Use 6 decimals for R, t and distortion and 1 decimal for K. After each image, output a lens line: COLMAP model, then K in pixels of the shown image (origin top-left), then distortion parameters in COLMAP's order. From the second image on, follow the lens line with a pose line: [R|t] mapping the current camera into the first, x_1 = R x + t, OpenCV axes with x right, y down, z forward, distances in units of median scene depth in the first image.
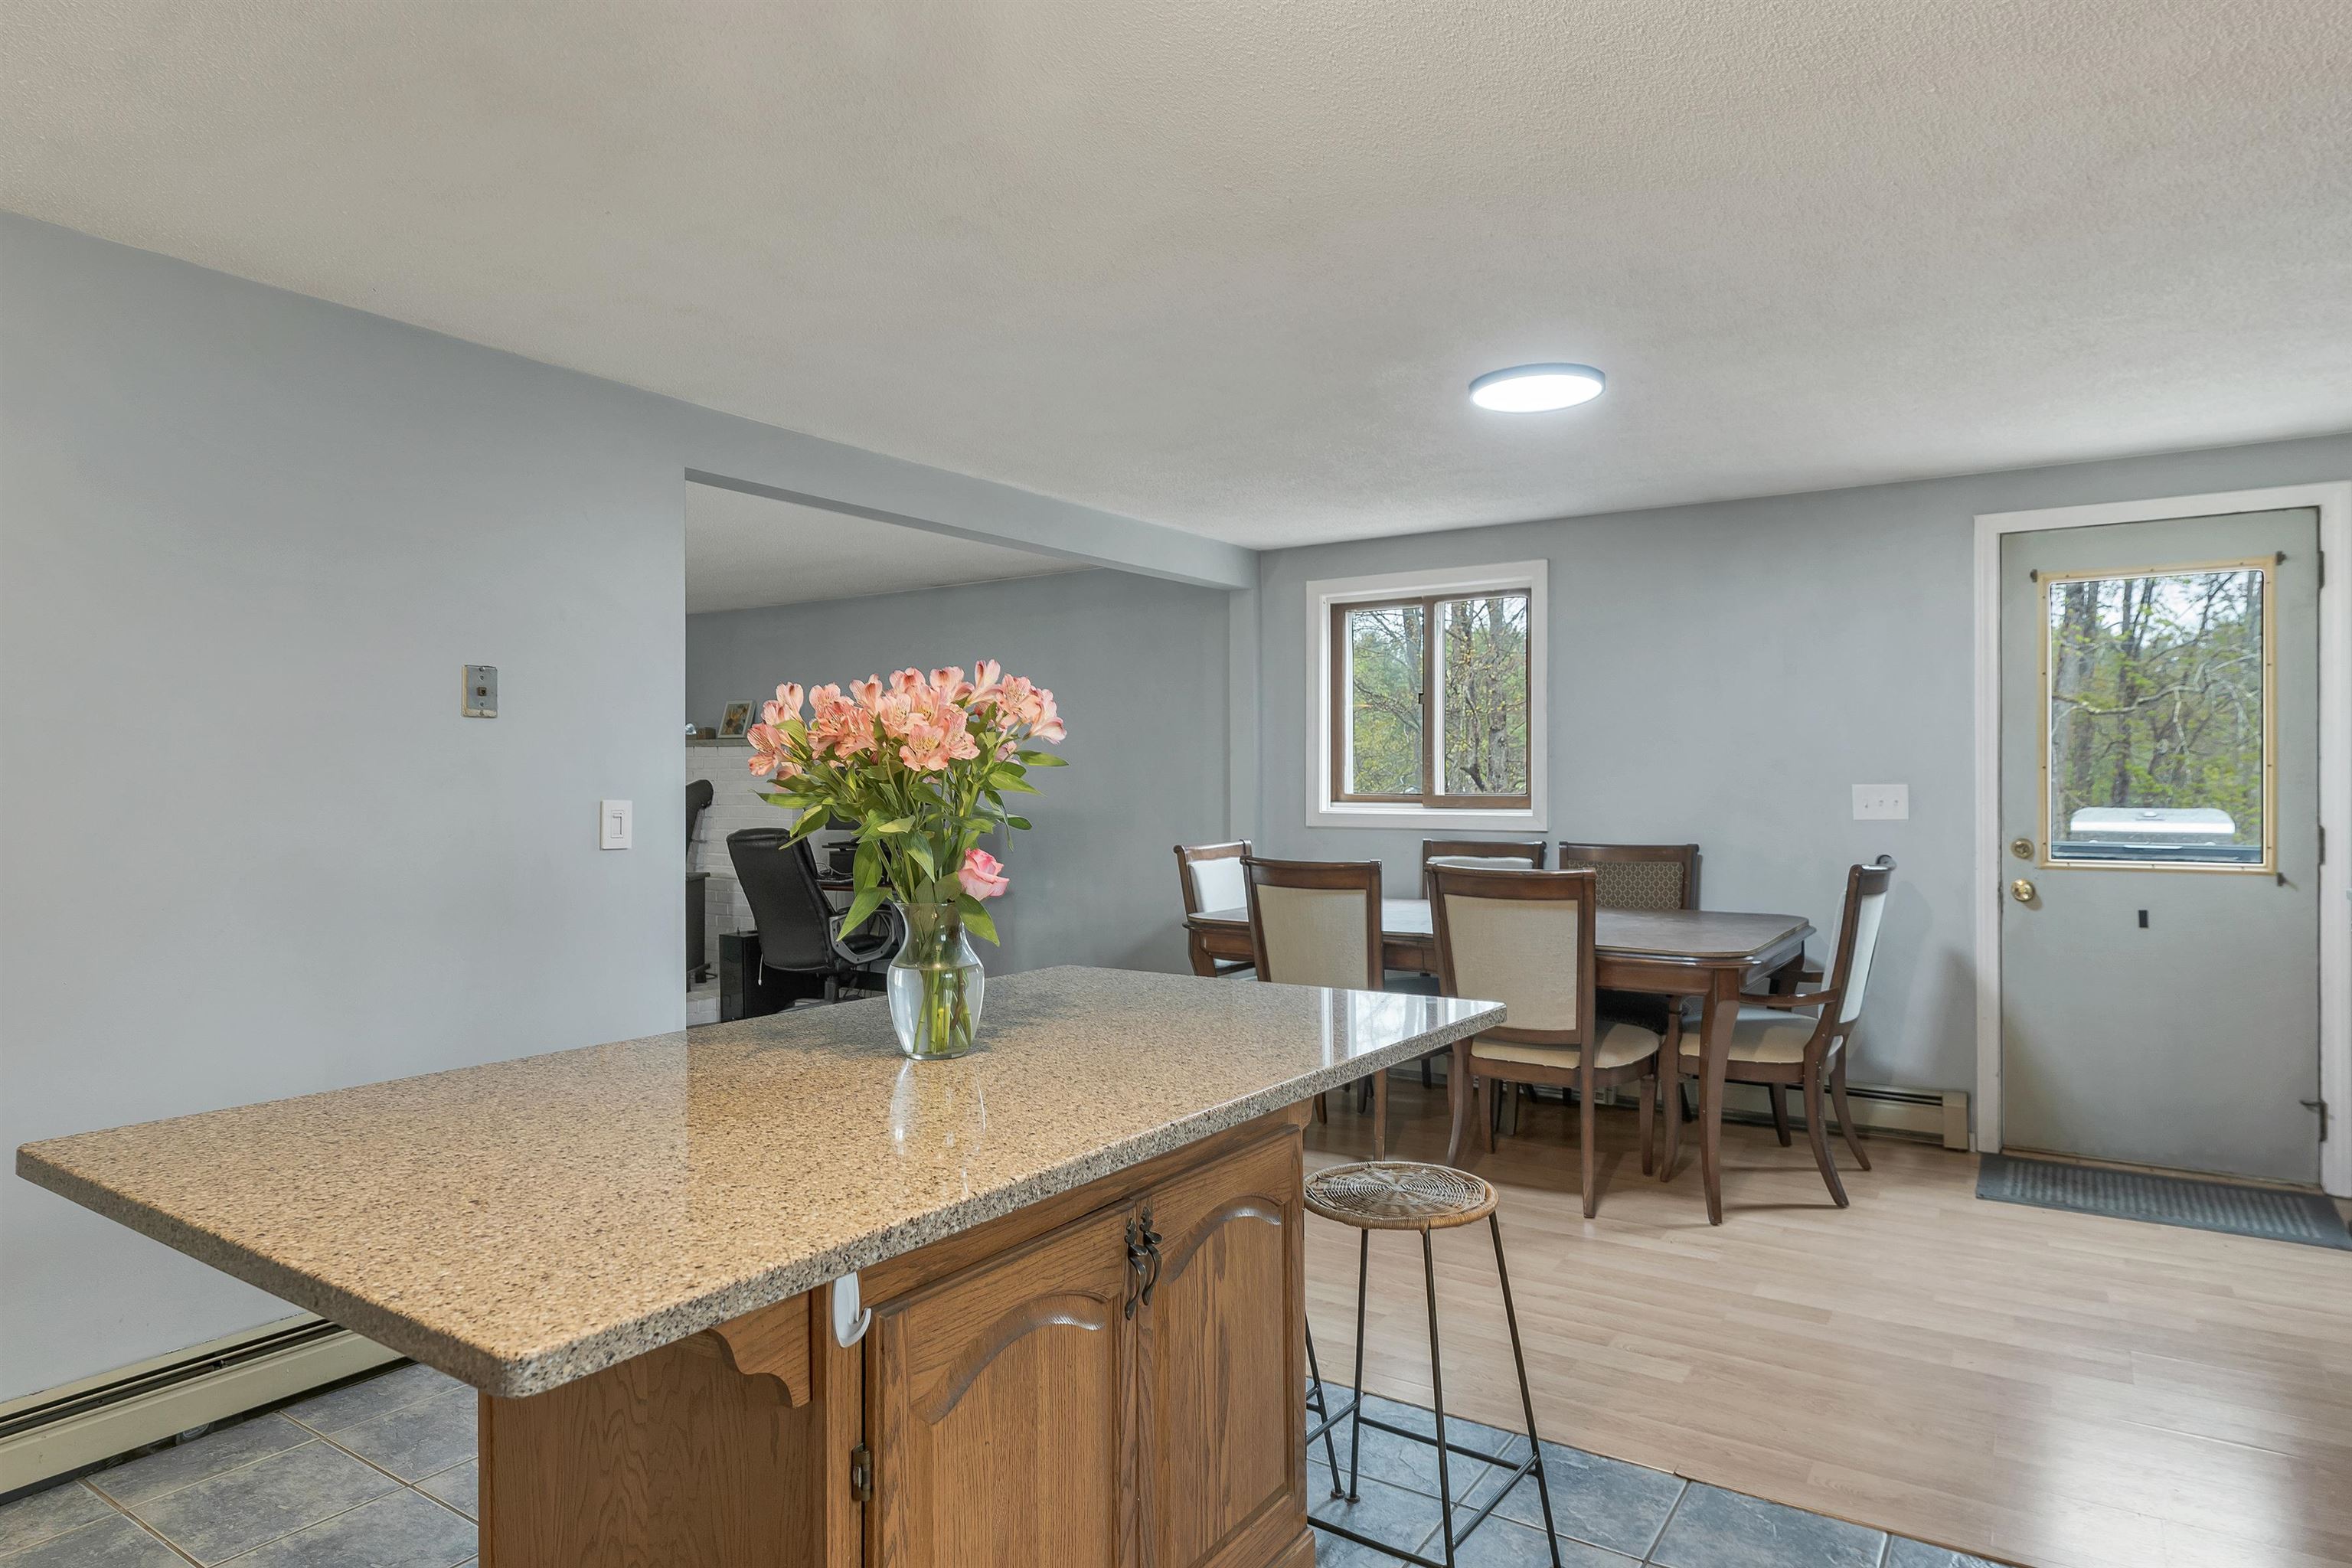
lens RADIAL K [[1358.5, 0, 1176.0], [0, 1358.5, 784.0], [0, 0, 1]] dist [-0.002858, -0.001834]
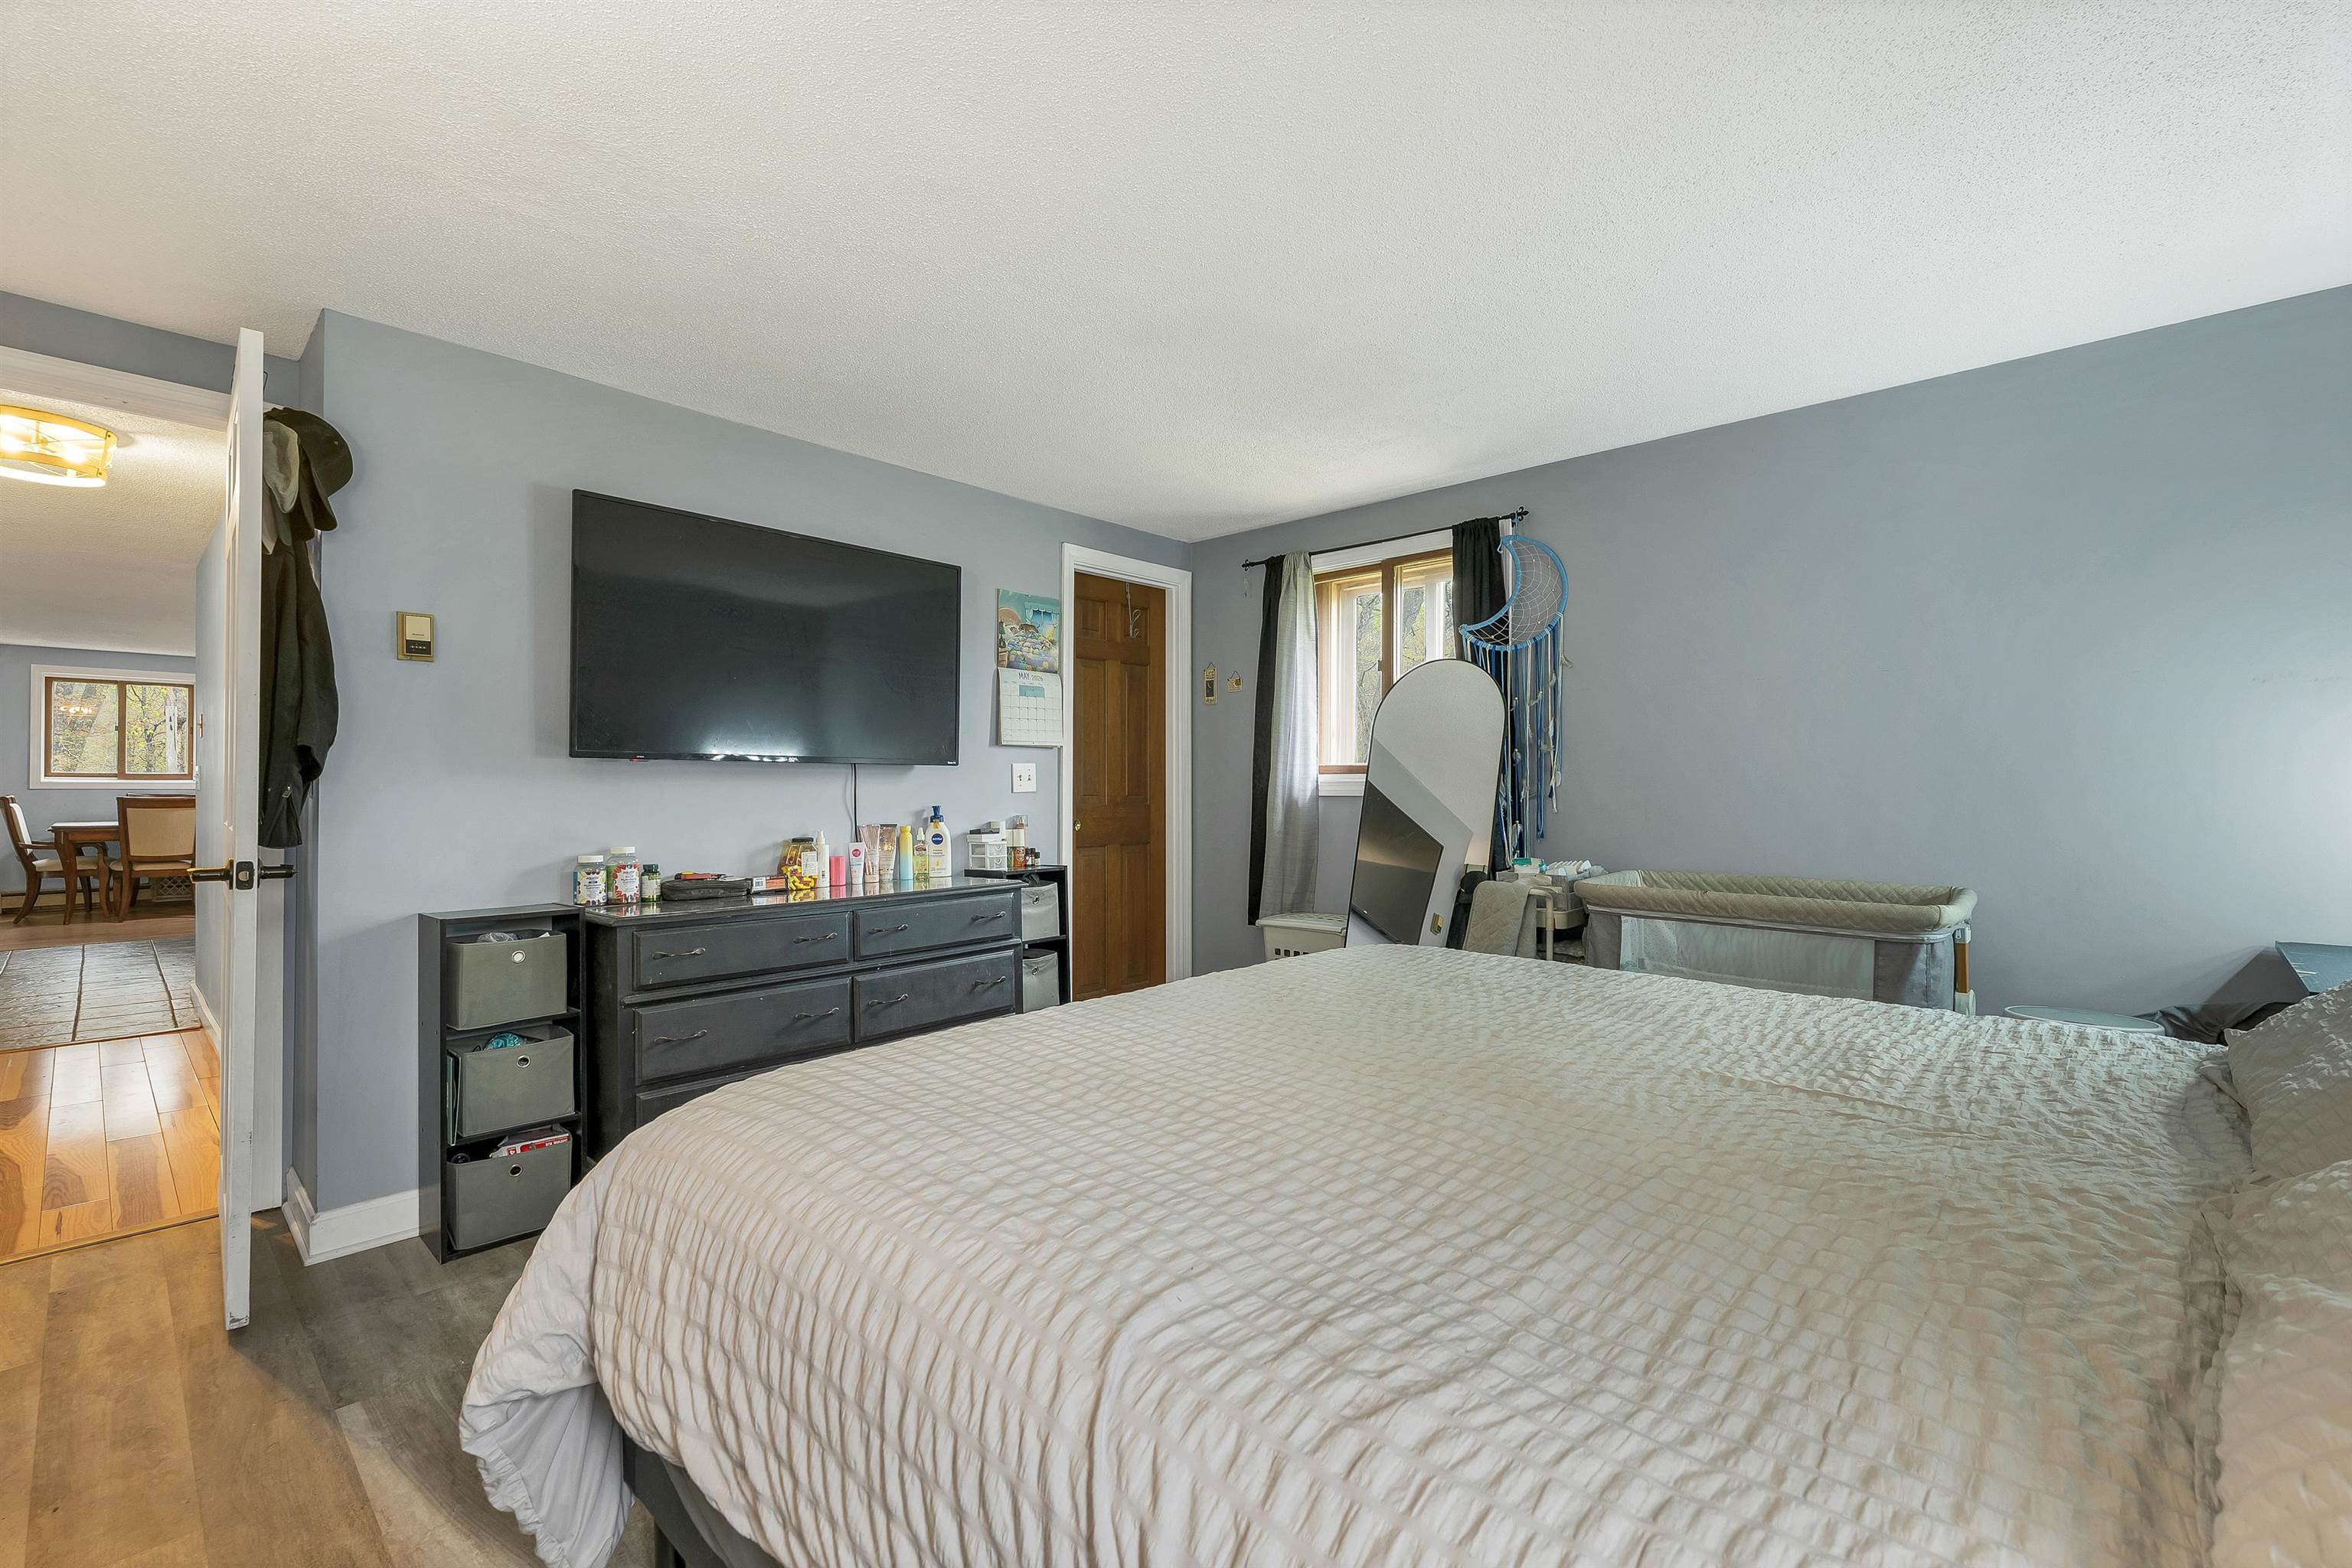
lens RADIAL K [[999.0, 0, 1171.5], [0, 999.0, 783.8], [0, 0, 1]] dist [0.000677, 0.000541]
pose [[0.163271, -0.002429, 0.986578, -1.400082], [-0.004691, 0.999984, 0.003239, 0.015074], [-0.986570, -0.005157, 0.163257, -1.138684]]
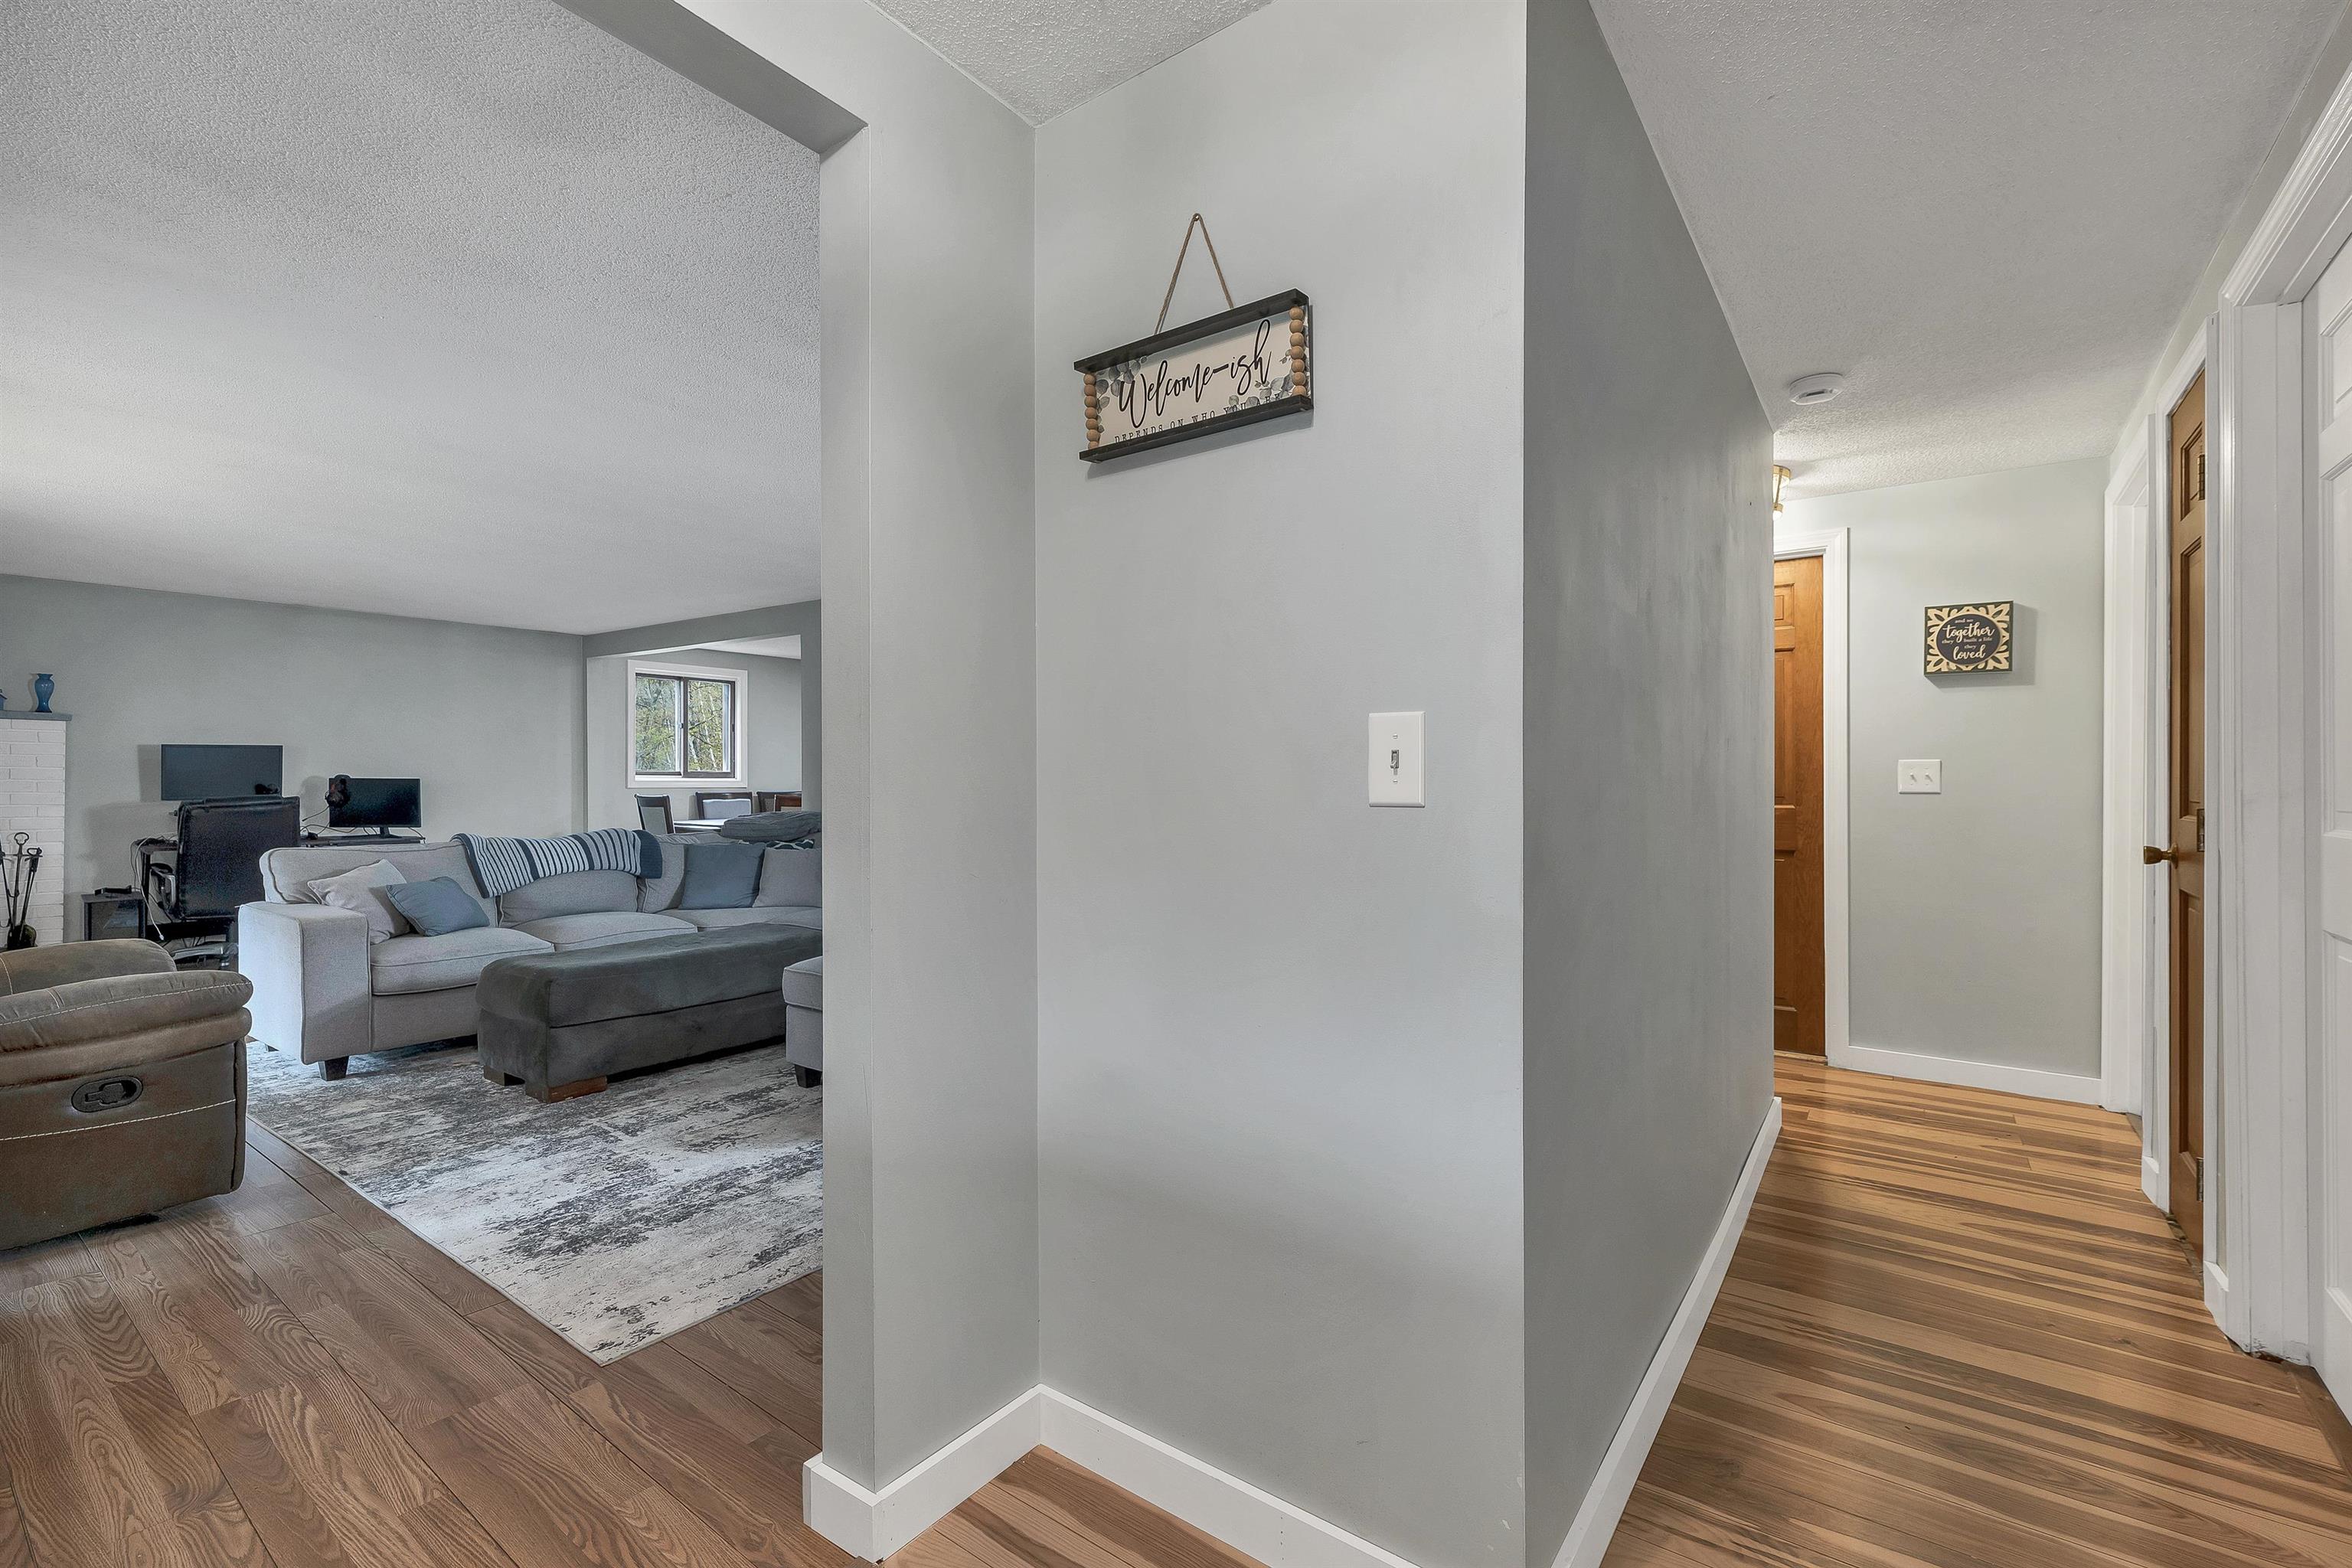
lens RADIAL K [[1009.2, 0, 1184.3], [0, 1009.2, 784.2], [0, 0, 1]] dist [0.001445, 0.000214]
pose [[0.045895, -0.004735, 0.998935, -1.701390], [-0.004733, 0.999977, 0.004958, 0.020372], [-0.998935, -0.004955, 0.045872, 0.197893]]
